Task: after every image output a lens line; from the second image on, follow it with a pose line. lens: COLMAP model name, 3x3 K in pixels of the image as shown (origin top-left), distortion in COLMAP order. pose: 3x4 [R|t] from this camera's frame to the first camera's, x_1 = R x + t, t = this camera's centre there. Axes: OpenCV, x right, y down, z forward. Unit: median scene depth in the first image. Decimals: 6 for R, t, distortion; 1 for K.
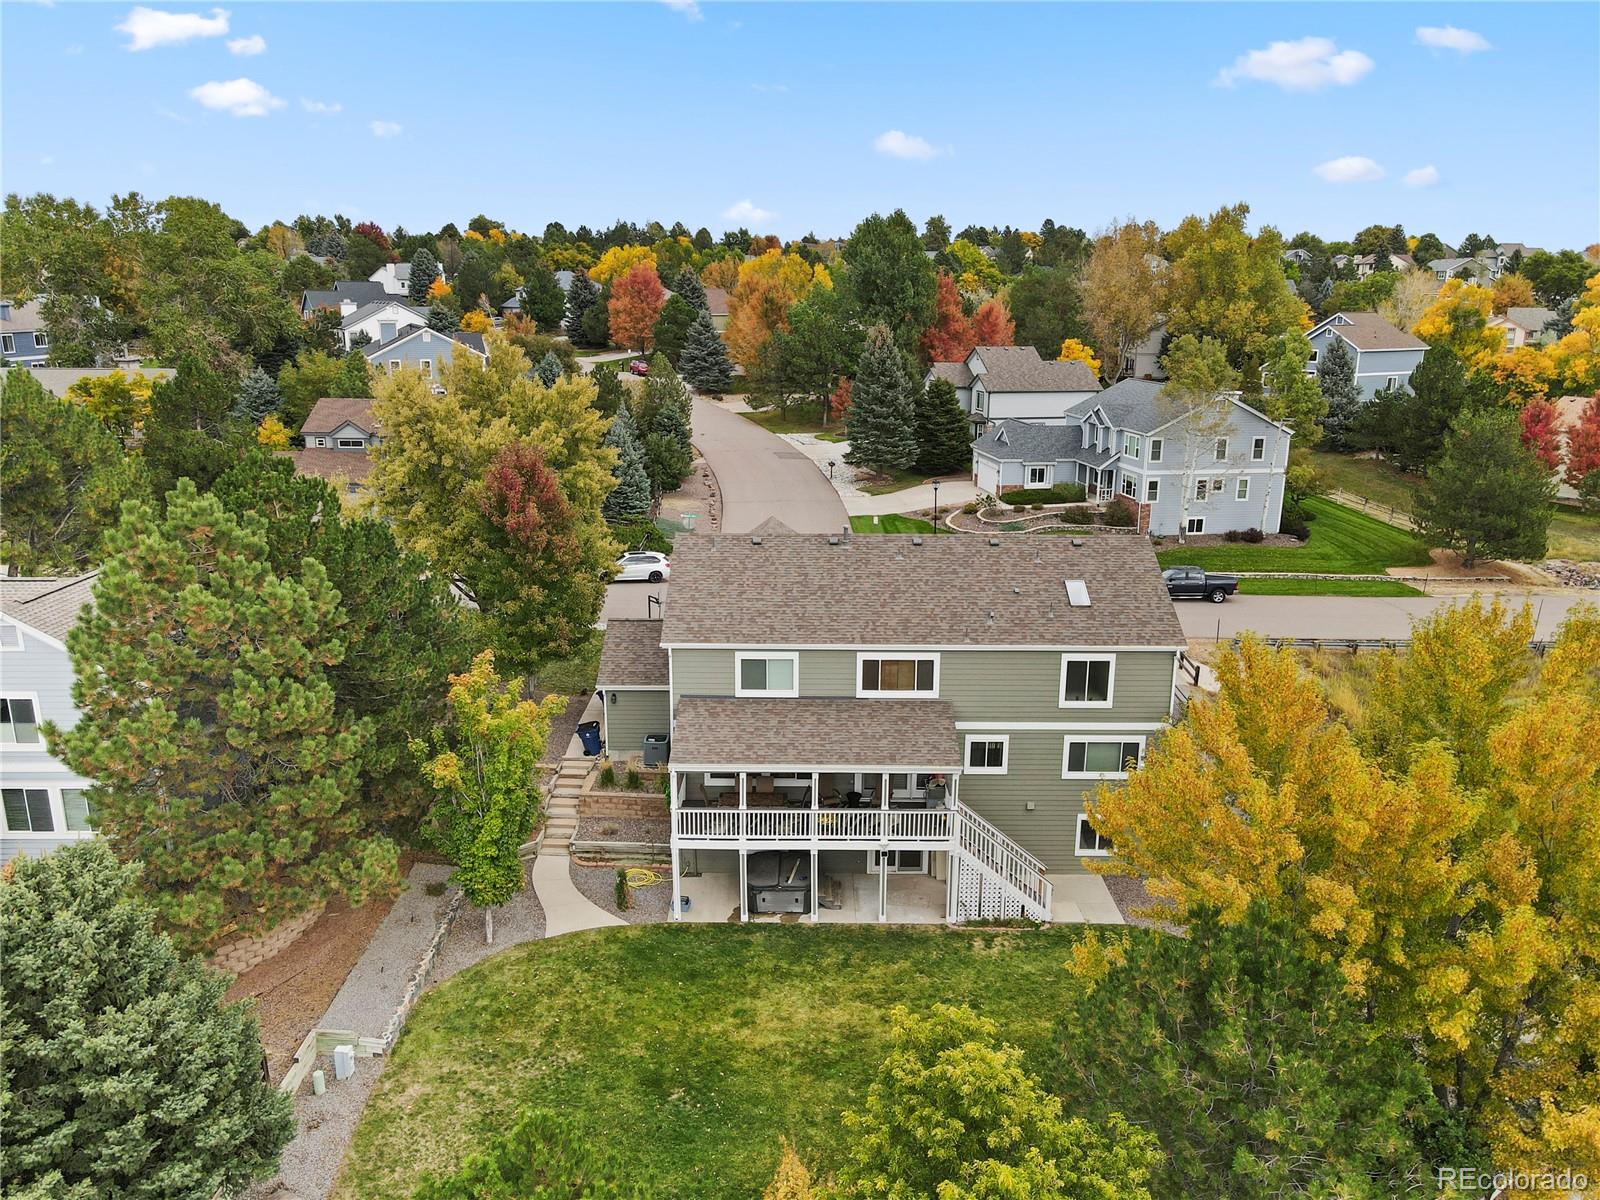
lens RADIAL K [[1220.6, 0, 800.0], [0, 1220.6, 600.0], [0, 0, 1]] dist [0.001749, 0.009670]
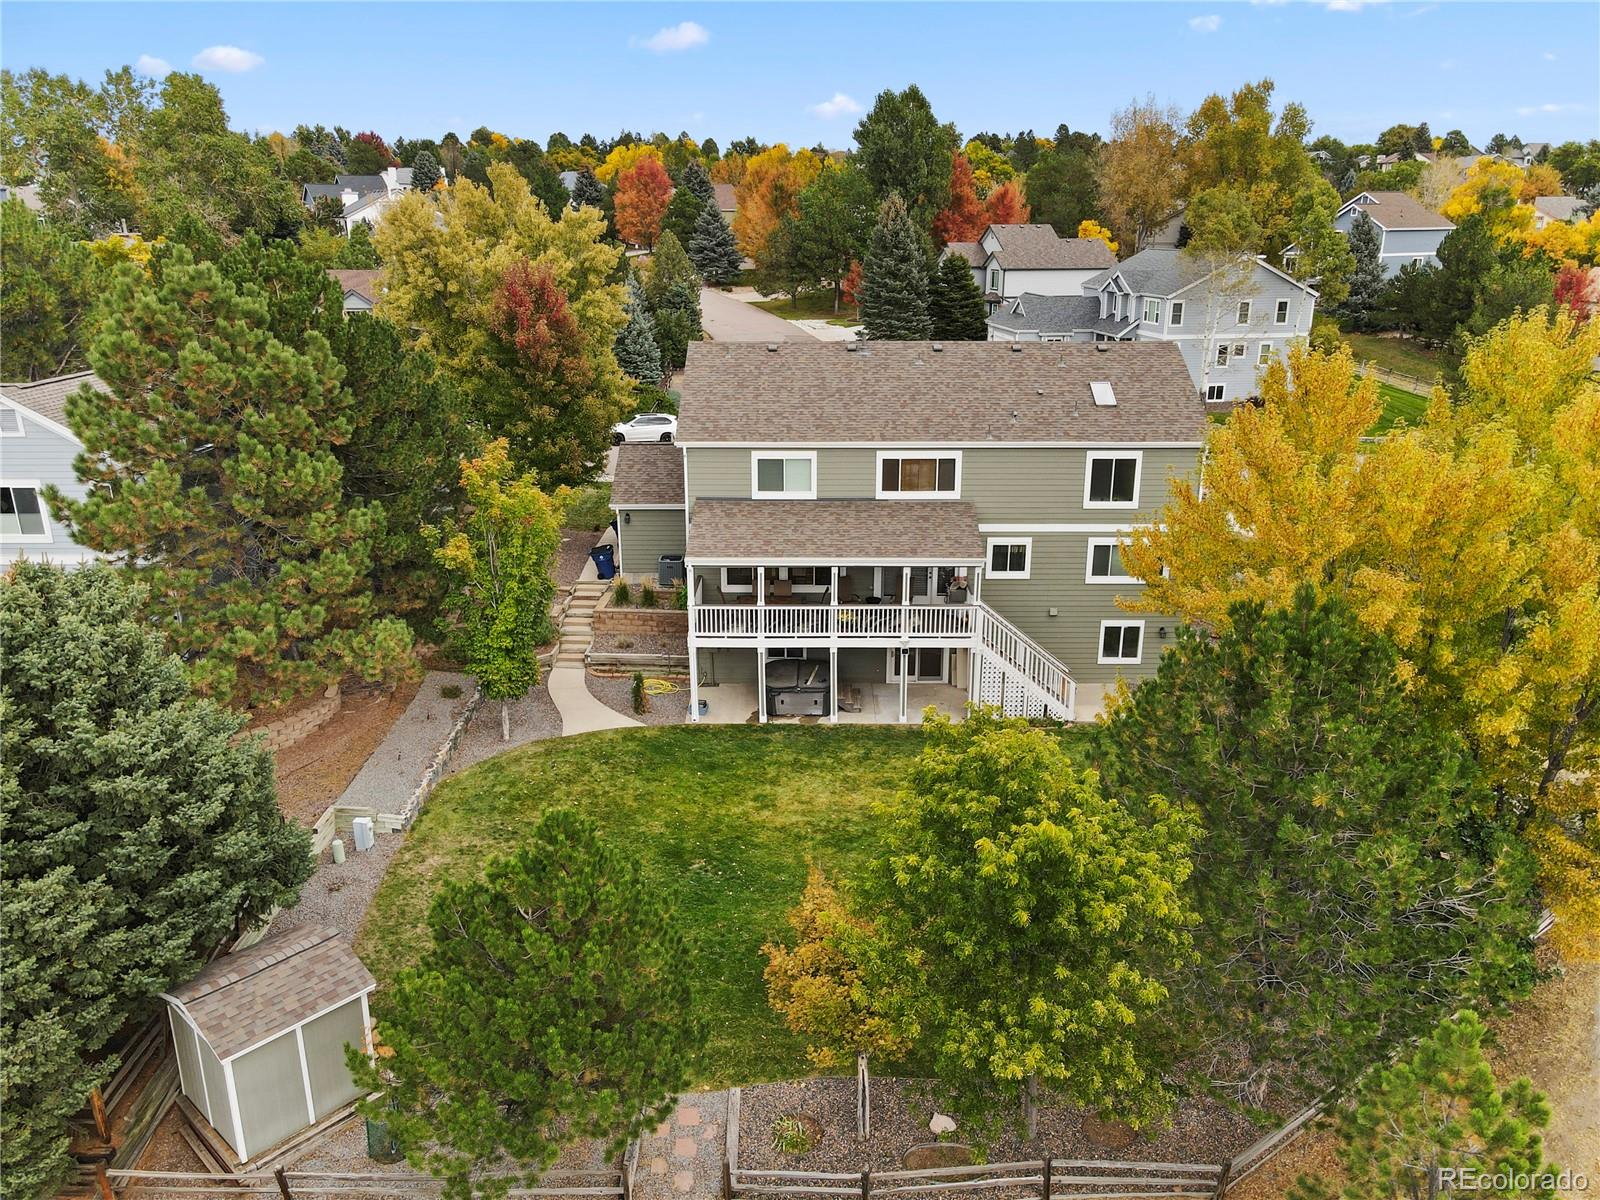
lens RADIAL K [[1212.7, 0, 798.2], [0, 1212.7, 617.3], [0, 0, 1]] dist [0.005586, -0.000662]
pose [[0.999955, -0.003758, -0.008705, -0.008036], [0.004335, 0.997730, 0.067202, 0.109779], [0.008433, -0.067236, 0.997701, 0.024112]]
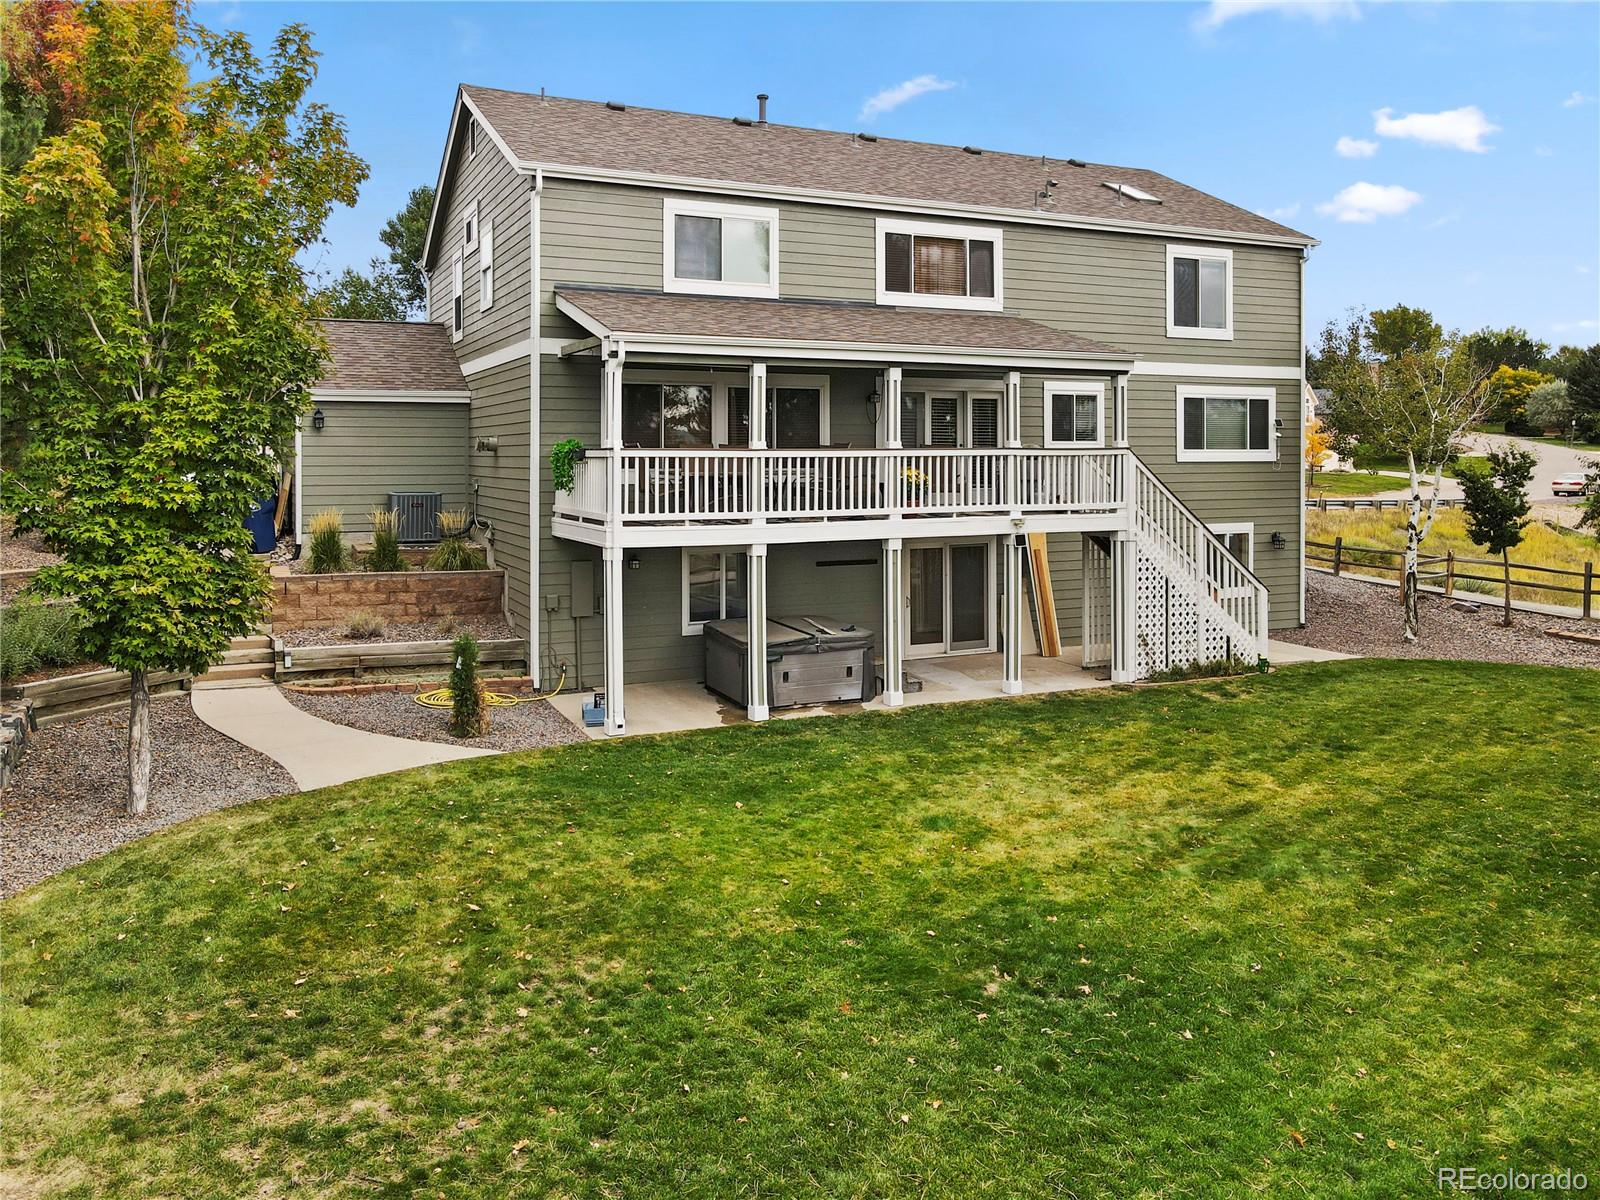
lens RADIAL K [[1232.9, 0, 802.3], [0, 1232.9, 464.5], [0, 0, 1]] dist [0.040180, -0.000288]
pose [[0.900027, -0.008160, 0.435758, -0.224750], [0.118236, 0.966901, -0.226101, 0.270782], [-0.419490, 0.255020, 0.871202, 0.558129]]
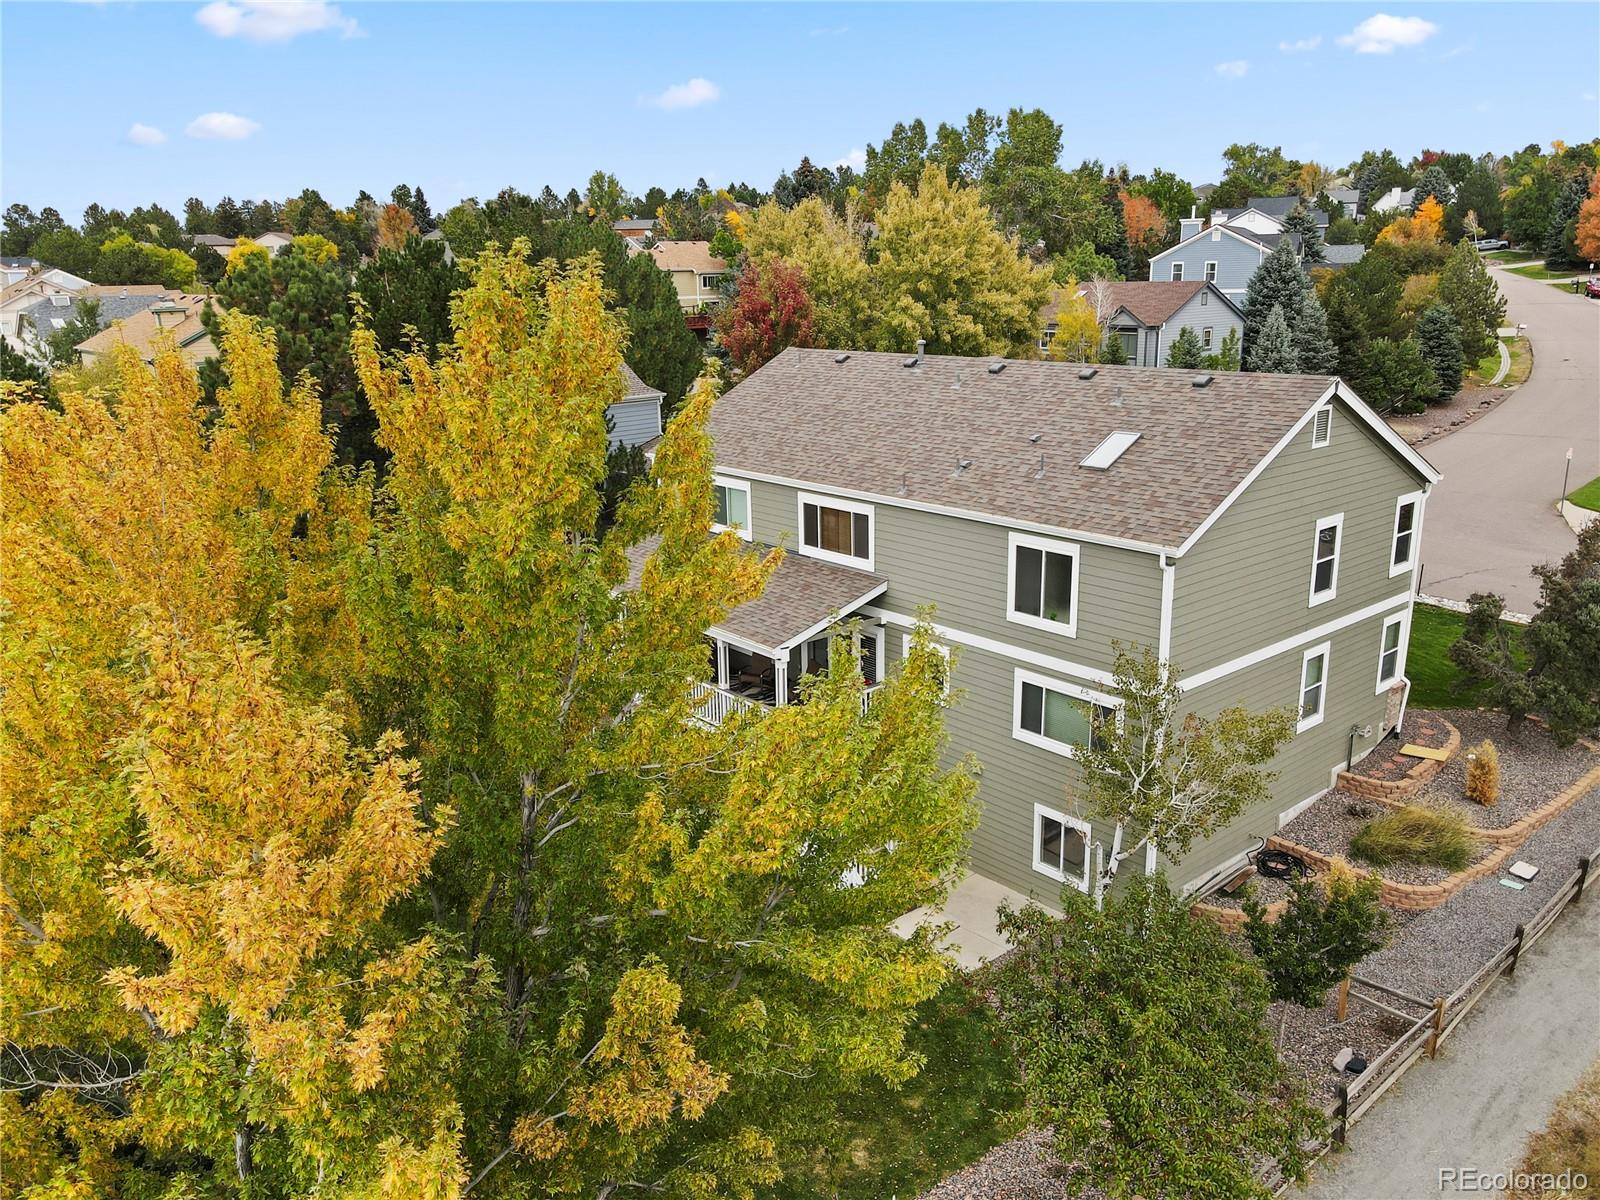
lens RADIAL K [[1212.7, 0, 798.2], [0, 1212.7, 617.3], [0, 0, 1]] dist [0.005586, -0.000662]
pose [[0.642043, 0.194611, -0.741557, 0.609253], [-0.168637, 0.979405, 0.111025, 0.036039], [0.747892, 0.053771, 0.661639, 0.513233]]
